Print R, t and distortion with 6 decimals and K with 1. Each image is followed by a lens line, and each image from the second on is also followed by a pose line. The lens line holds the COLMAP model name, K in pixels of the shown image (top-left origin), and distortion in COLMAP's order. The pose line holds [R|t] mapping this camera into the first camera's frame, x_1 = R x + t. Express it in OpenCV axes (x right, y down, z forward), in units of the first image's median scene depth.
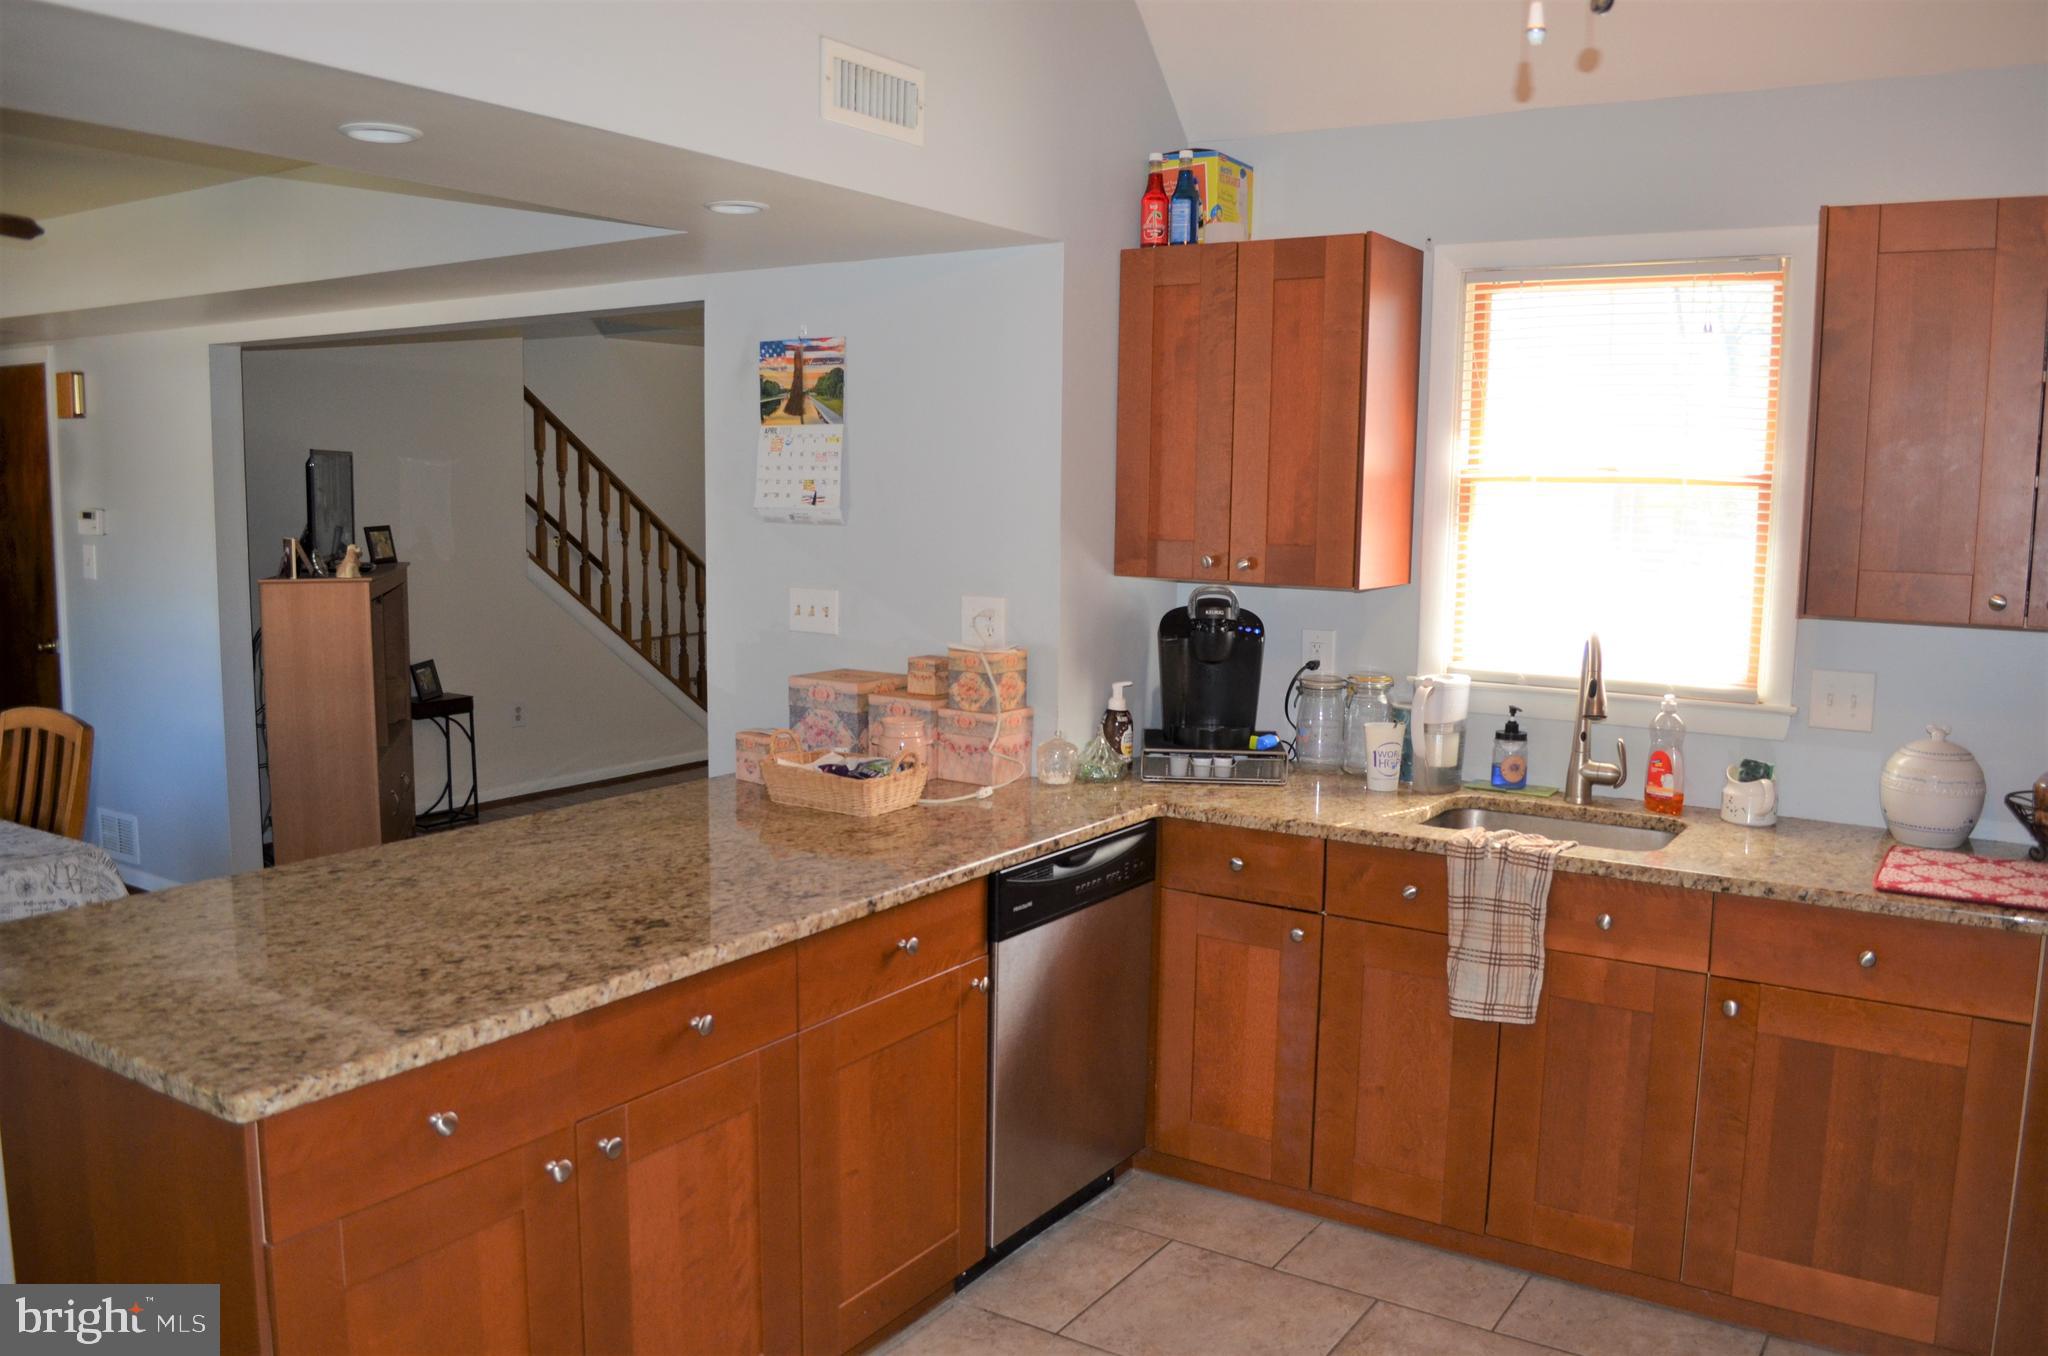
lens RADIAL K [[1605.7, 0, 1041.3], [0, 1605.7, 683.5], [0, 0, 1]] dist [-0.080062, 0.007825]
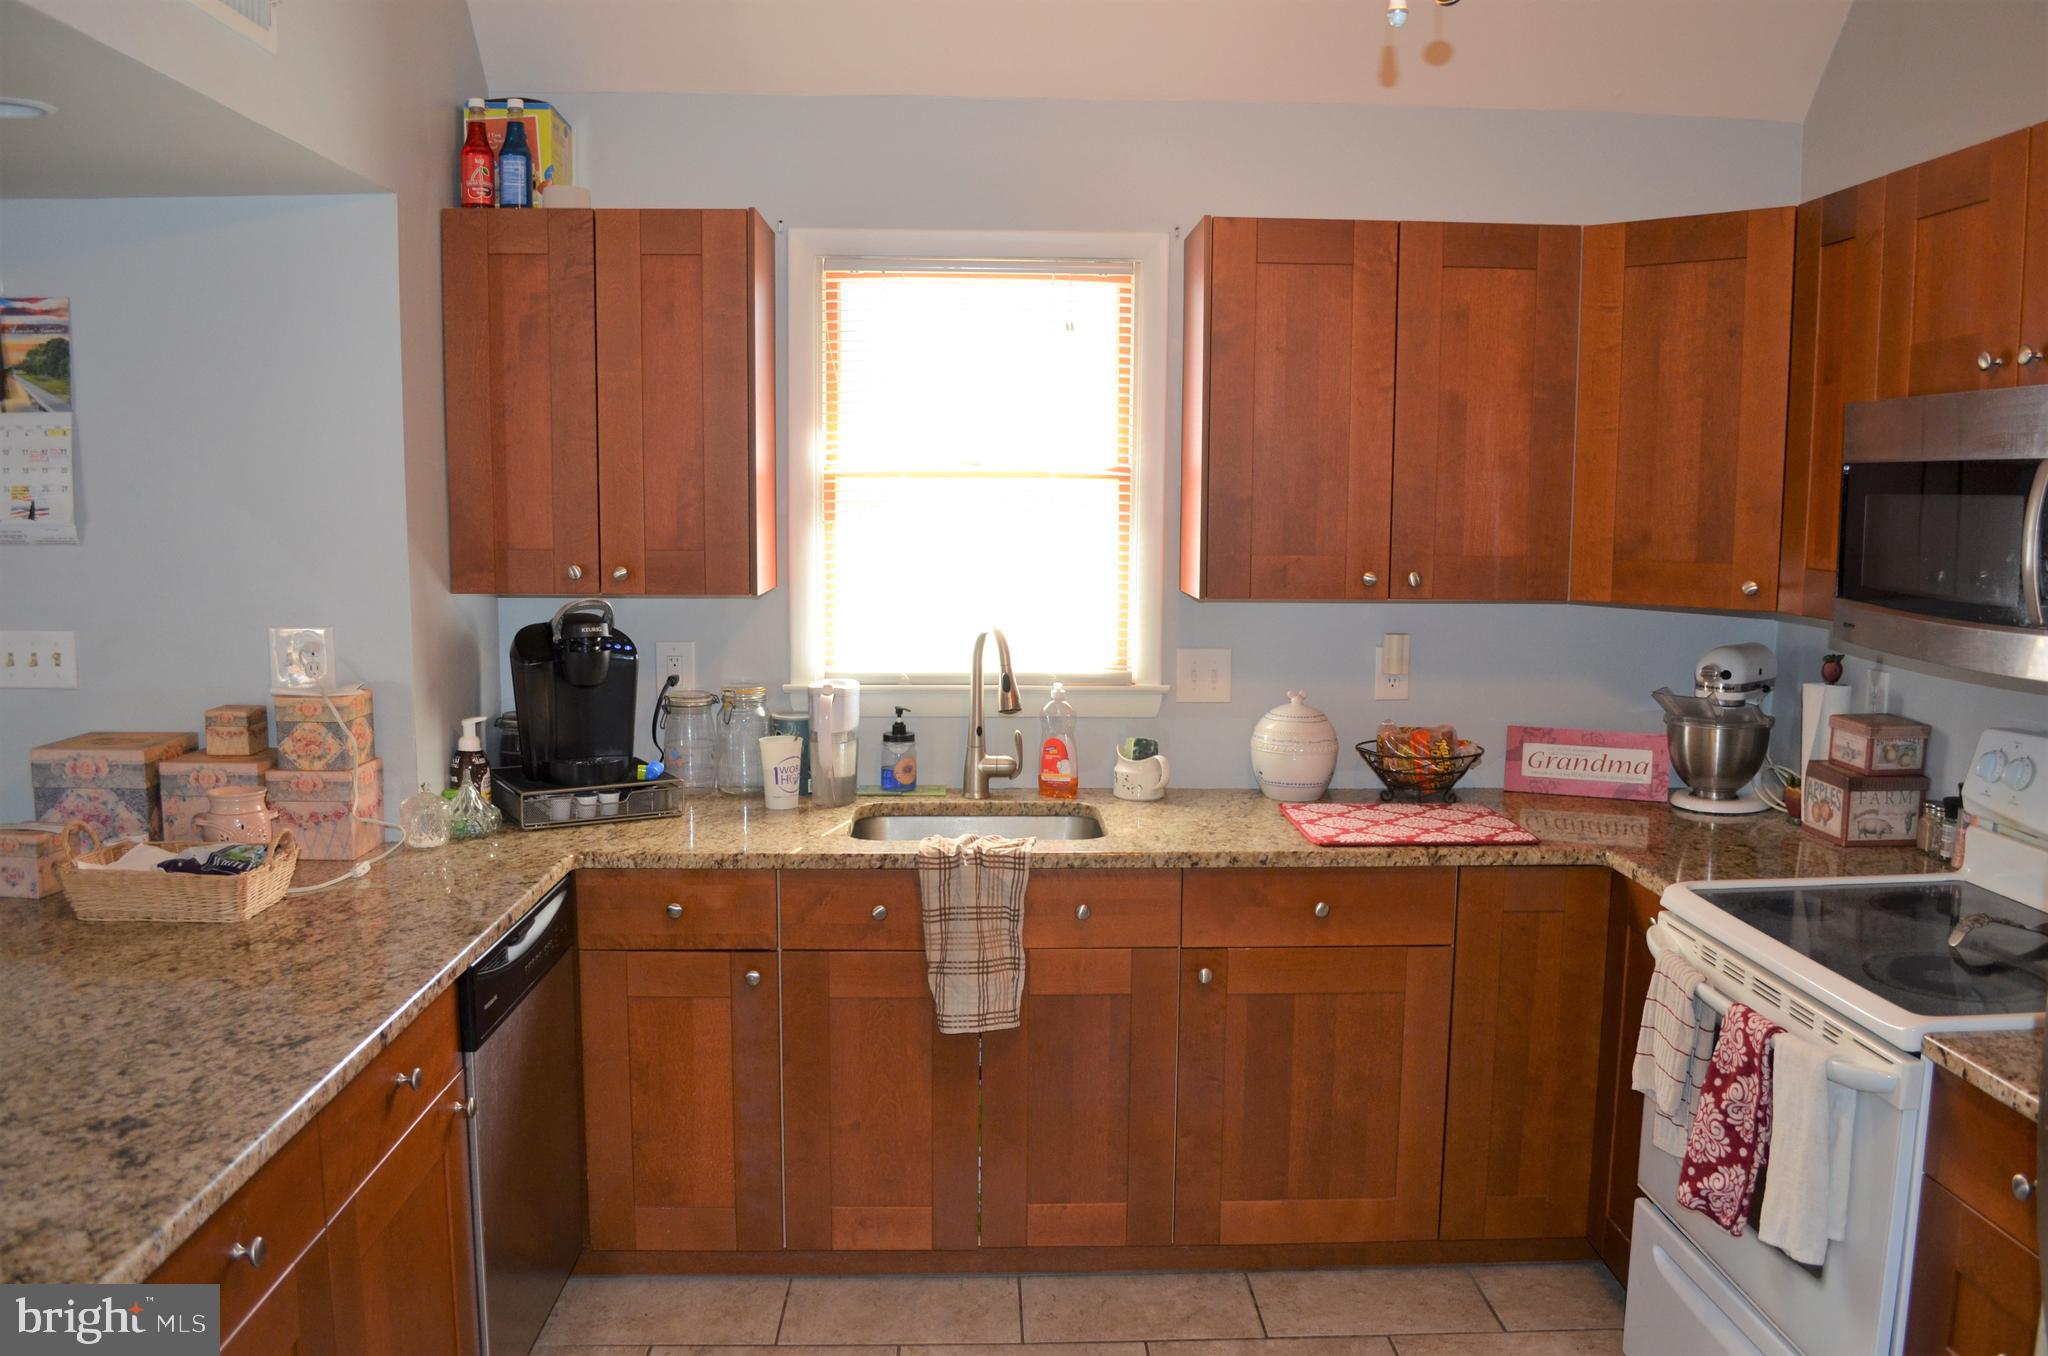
lens RADIAL K [[1605.7, 0, 1041.3], [0, 1605.7, 683.5], [0, 0, 1]] dist [-0.080062, 0.007825]
pose [[0.817810, -0.077136, 0.570295, -0.195871], [0.075699, 0.996785, 0.026269, -0.019637], [-0.570488, 0.021688, 0.821020, 0.145400]]
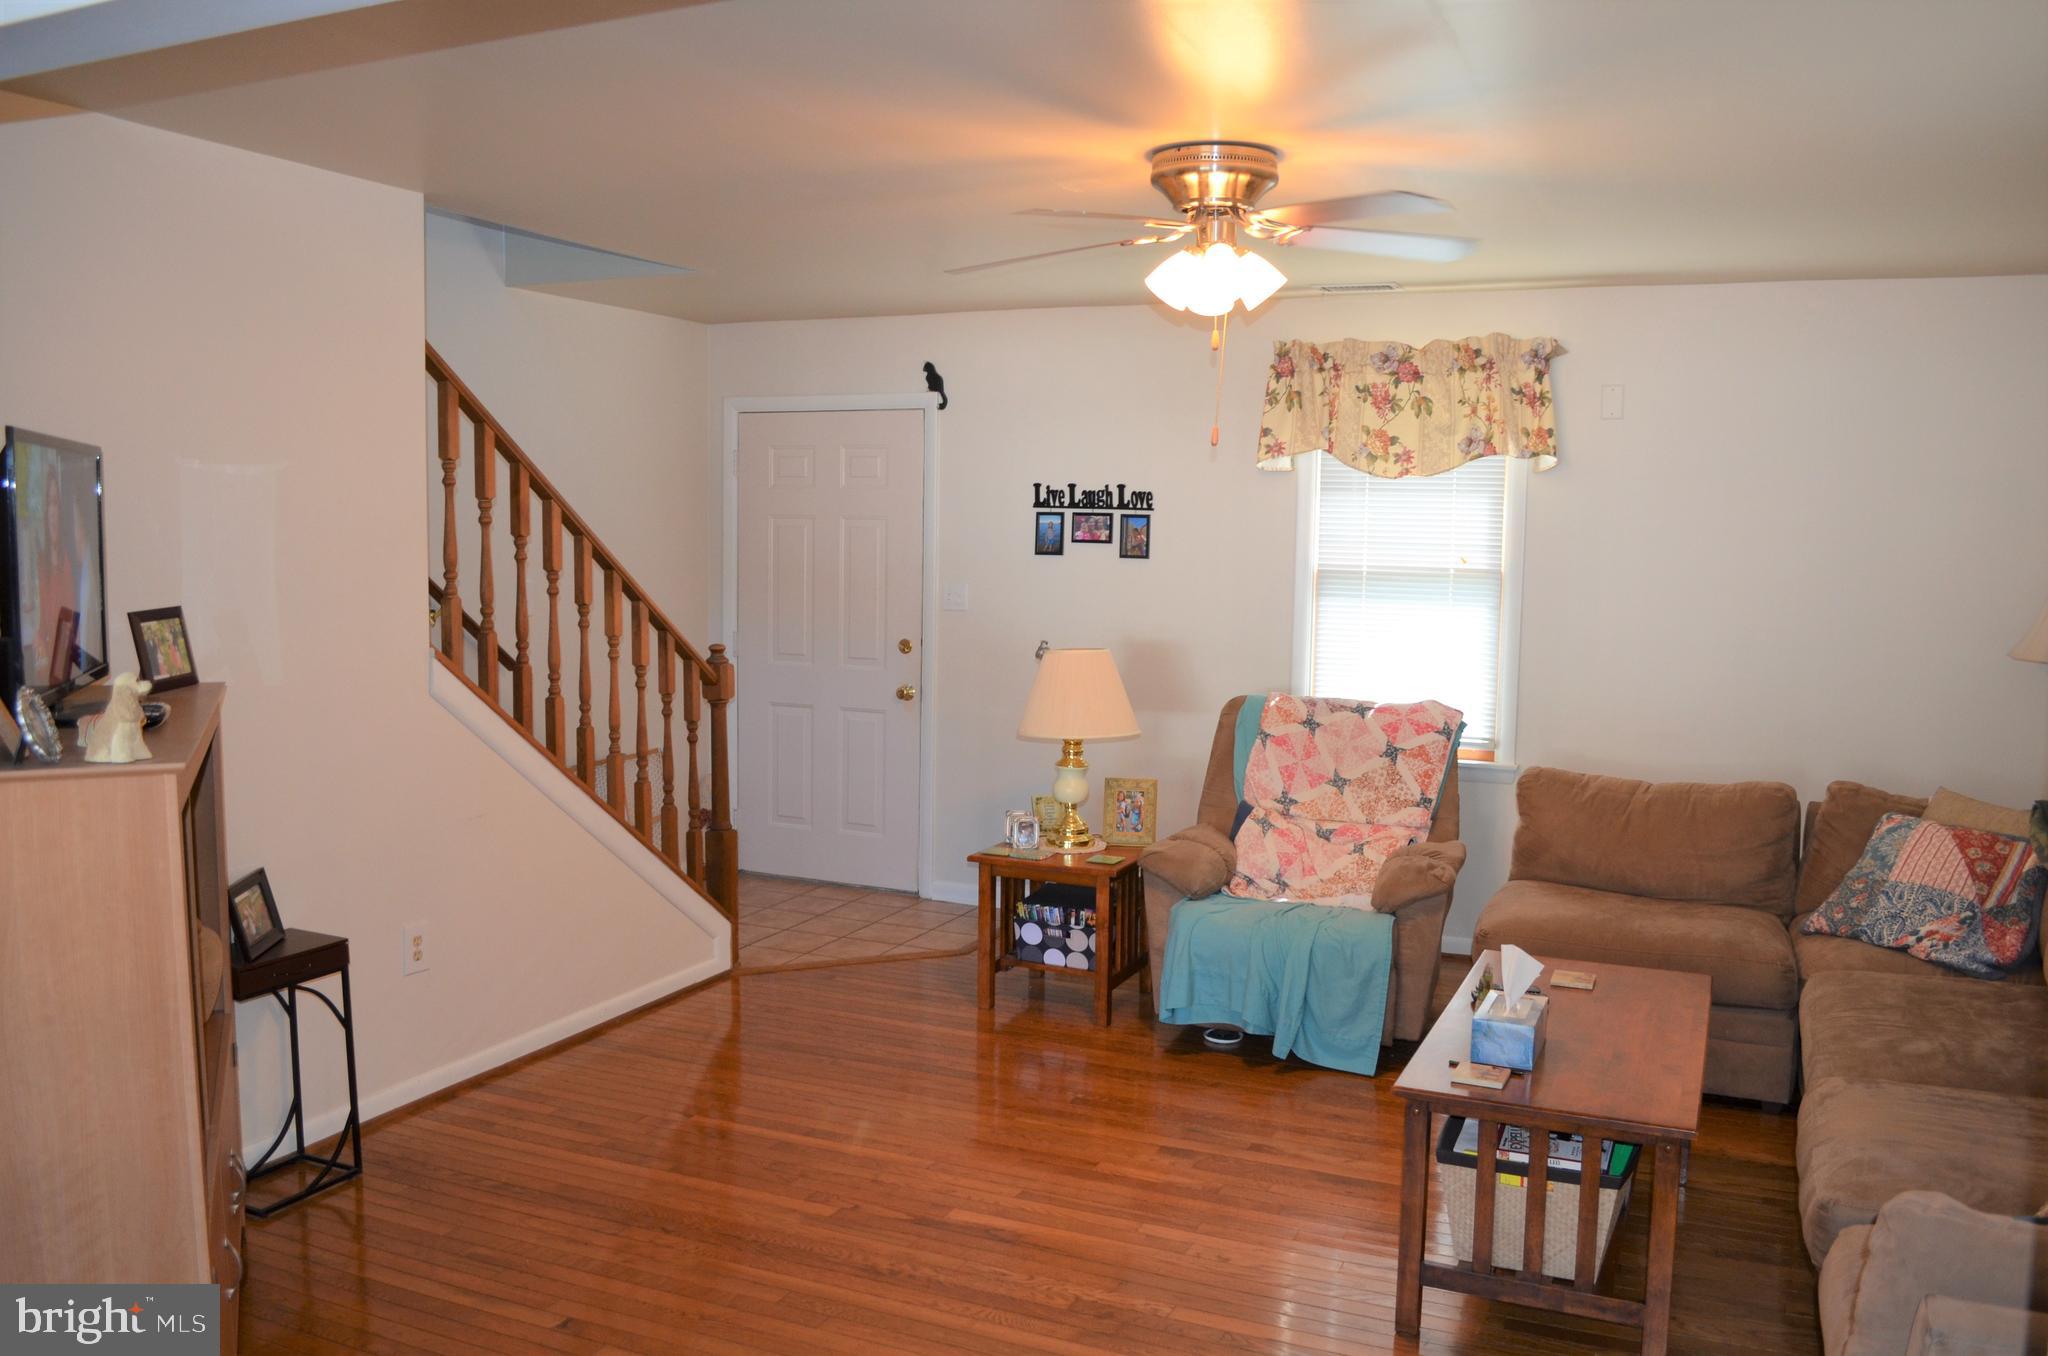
lens RADIAL K [[1605.7, 0, 1041.3], [0, 1605.7, 683.5], [0, 0, 1]] dist [-0.080062, 0.007825]
pose [[0.986925, -0.020298, 0.159894, -0.456935], [0.024744, 0.999359, -0.025863, -0.114368], [-0.159267, 0.029481, 0.986795, 0.975997]]
